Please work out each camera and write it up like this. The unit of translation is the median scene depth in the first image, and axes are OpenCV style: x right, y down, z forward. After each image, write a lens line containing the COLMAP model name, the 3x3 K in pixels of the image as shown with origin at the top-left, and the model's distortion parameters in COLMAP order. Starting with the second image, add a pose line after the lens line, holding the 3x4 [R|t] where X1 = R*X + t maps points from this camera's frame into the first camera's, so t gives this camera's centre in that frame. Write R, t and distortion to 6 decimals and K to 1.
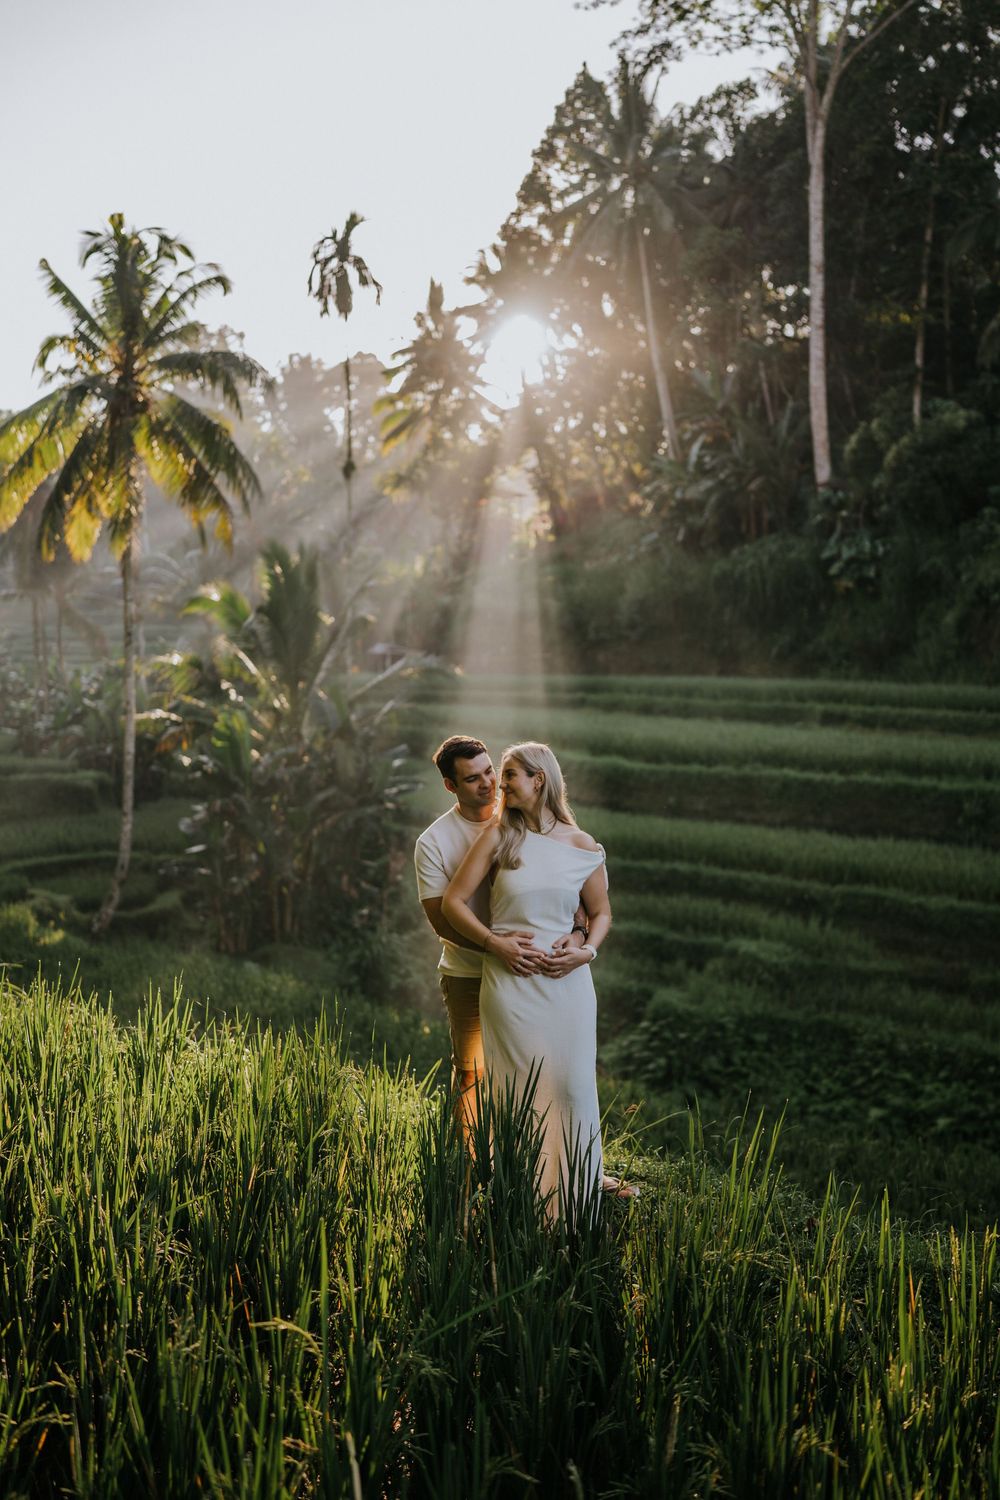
lens RADIAL K [[1432.0, 0, 503.7], [0, 1432.0, 755.1], [0, 0, 1]] dist [-0.056078, 0.160297]
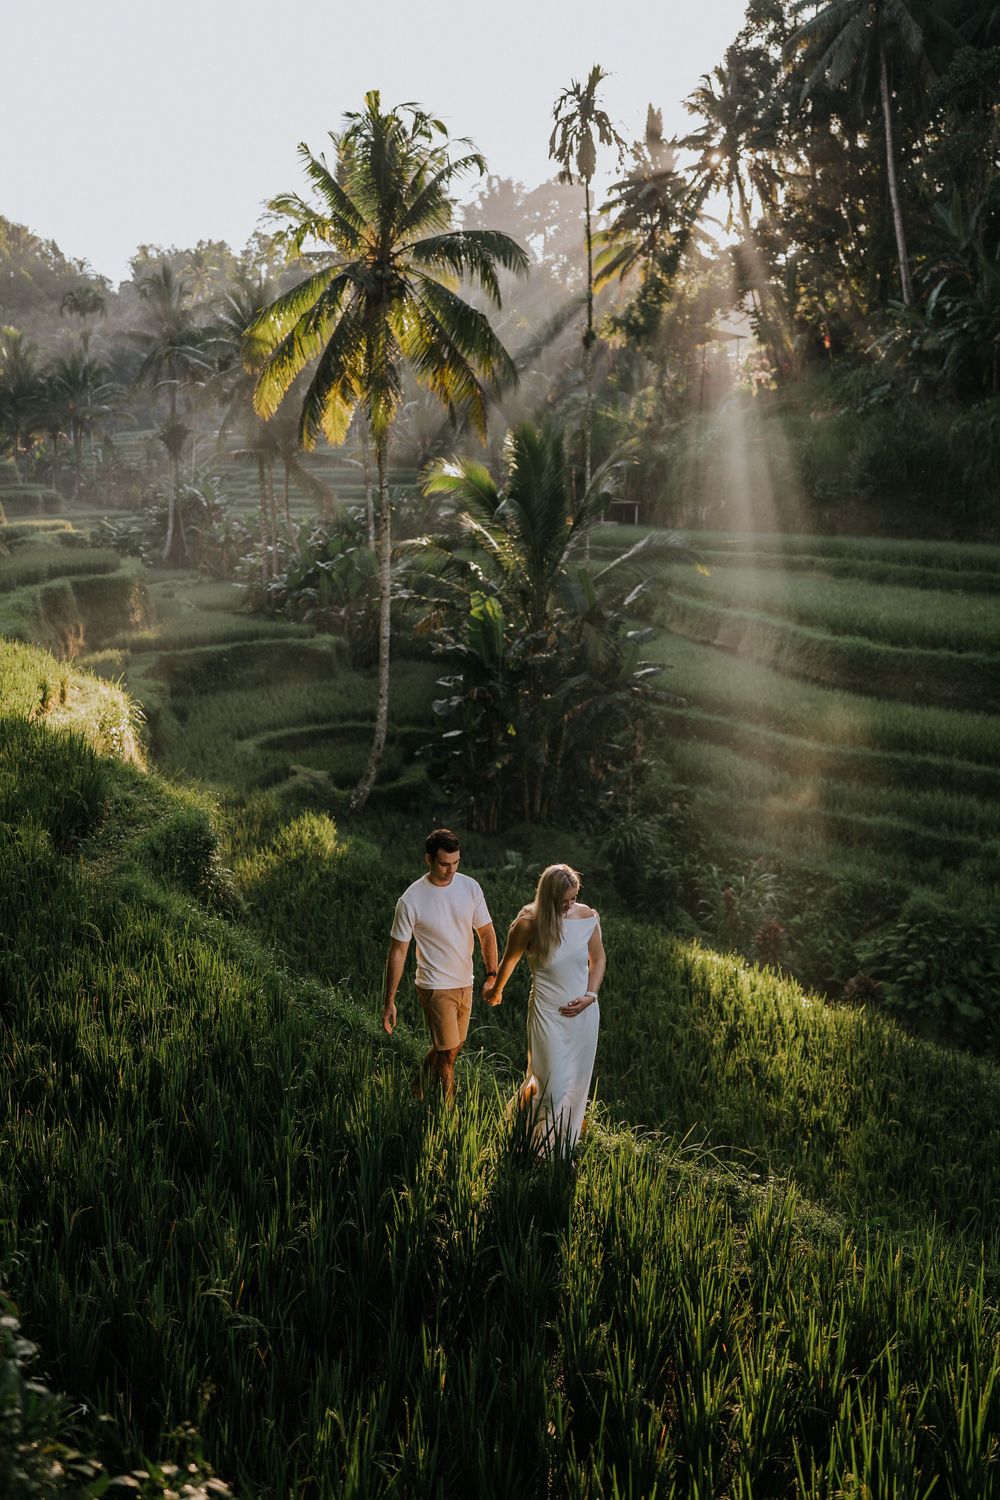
lens RADIAL K [[1430.4, 0, 505.6], [0, 1430.4, 744.9], [0, 0, 1]] dist [-0.052536, 0.148488]
pose [[0.991986, 0.021306, -0.124541, -0.041817], [-0.006810, 0.993263, 0.115683, -0.039224], [0.126167, -0.113908, 0.985448, -0.009988]]
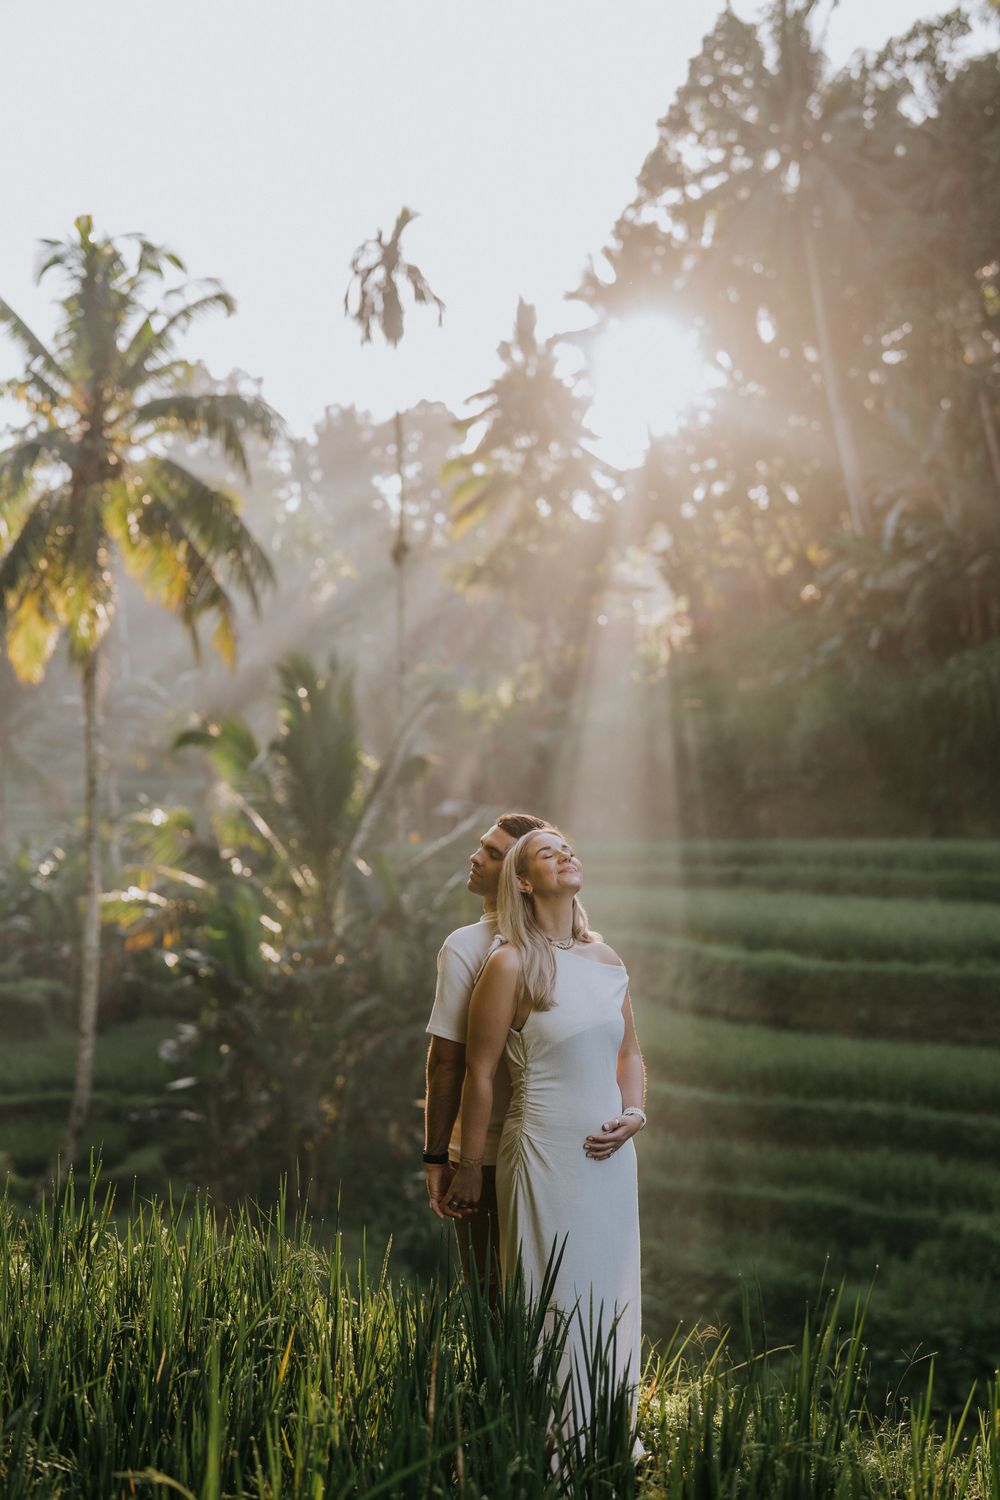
lens RADIAL K [[2058.6, 0, 500.0], [0, 2058.6, 750.0], [0, 0, 1]] dist [-0.147021, 0.939669]
pose [[0.997848, -0.012948, -0.064276, 0.007382], [0.006101, 0.994390, -0.105597, 0.008362], [0.065283, 0.104977, 0.992330, -0.009905]]
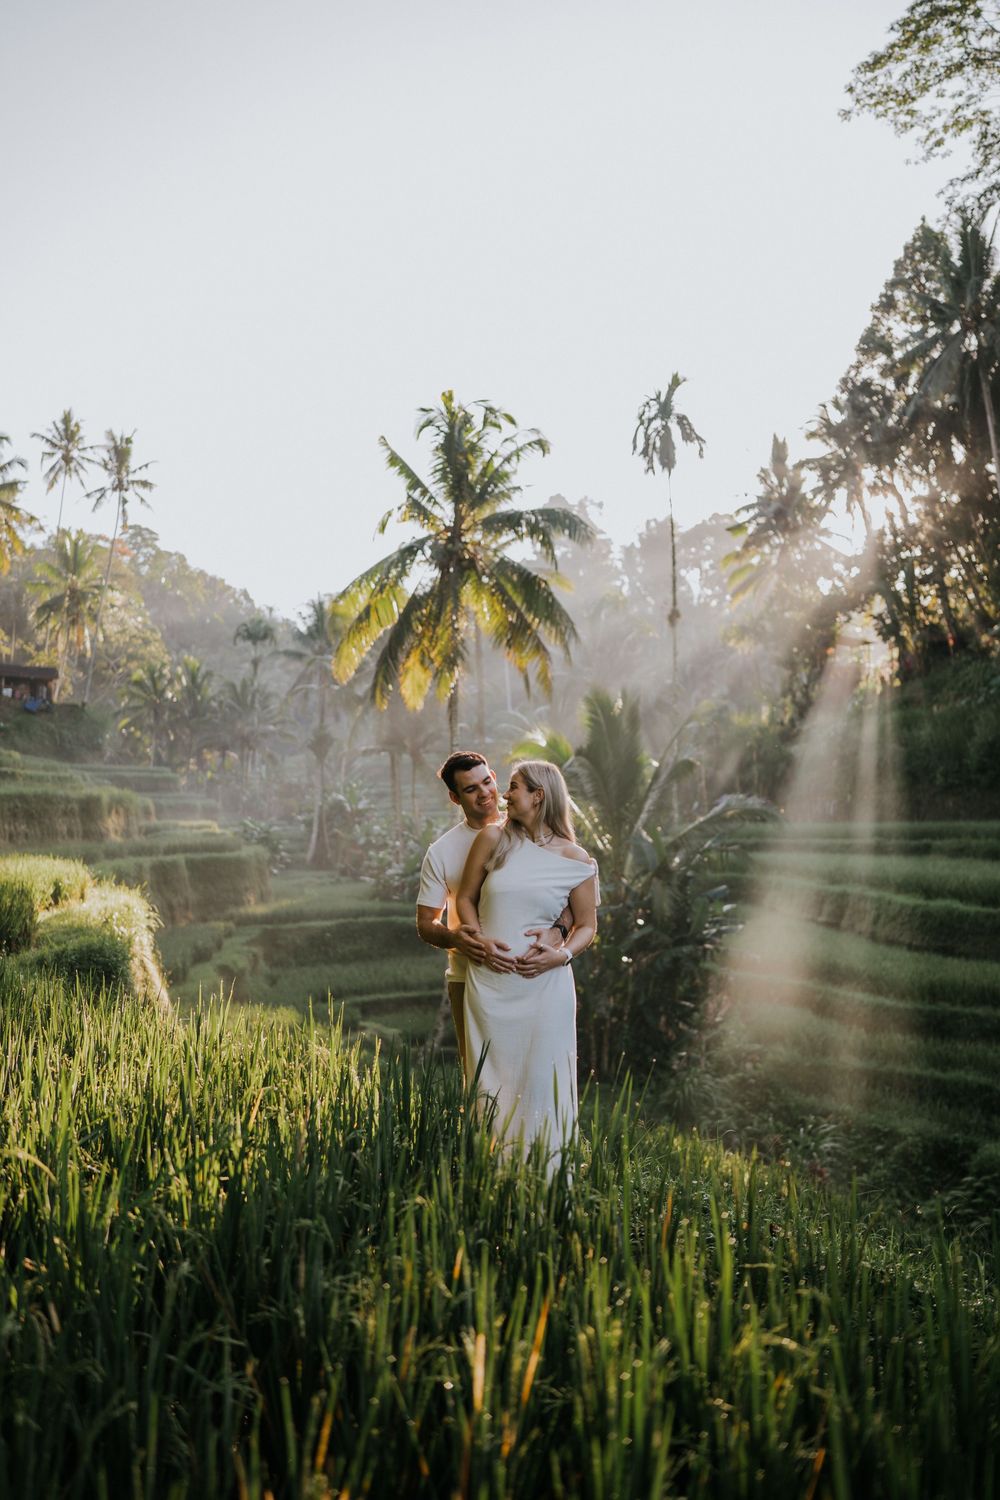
lens RADIAL K [[1432.0, 0, 503.7], [0, 1432.0, 755.1], [0, 0, 1]] dist [-0.056078, 0.160297]
pose [[0.967265, -0.020095, -0.252972, 0.034371], [-0.008287, 0.993827, -0.110632, 0.013549], [0.253634, 0.109107, 0.961127, -0.003516]]
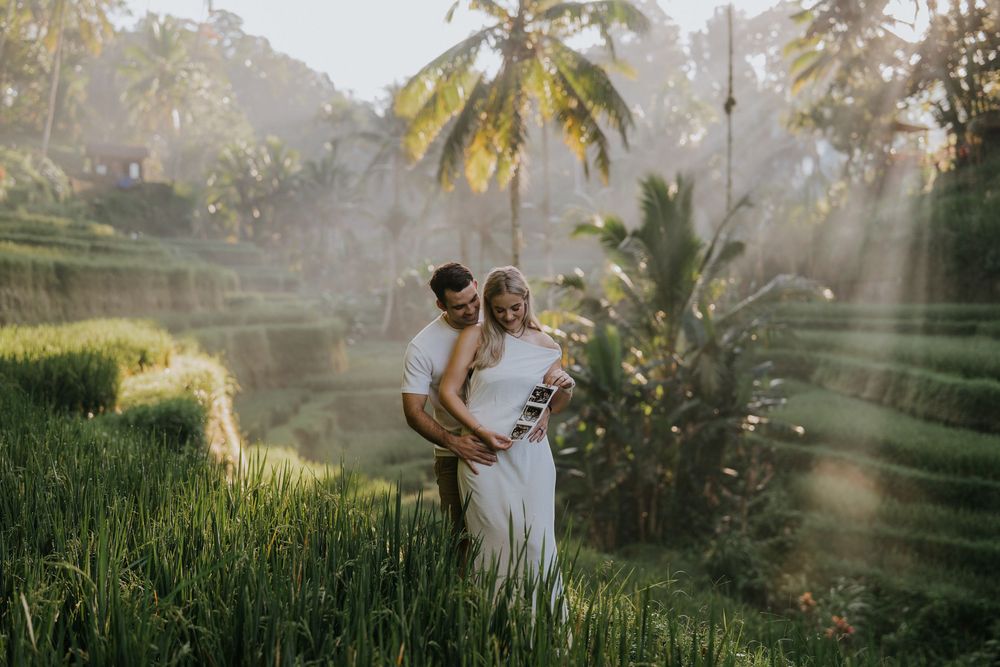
lens RADIAL K [[1372.4, 0, 507.5], [0, 1372.4, 340.0], [0, 0, 1]] dist [-0.147021, 0.939669]
pose [[0.954001, 0.013837, -0.299485, 0.045838], [-0.024614, 0.999177, -0.032246, 0.013470], [0.298792, 0.038134, 0.953556, -0.014763]]
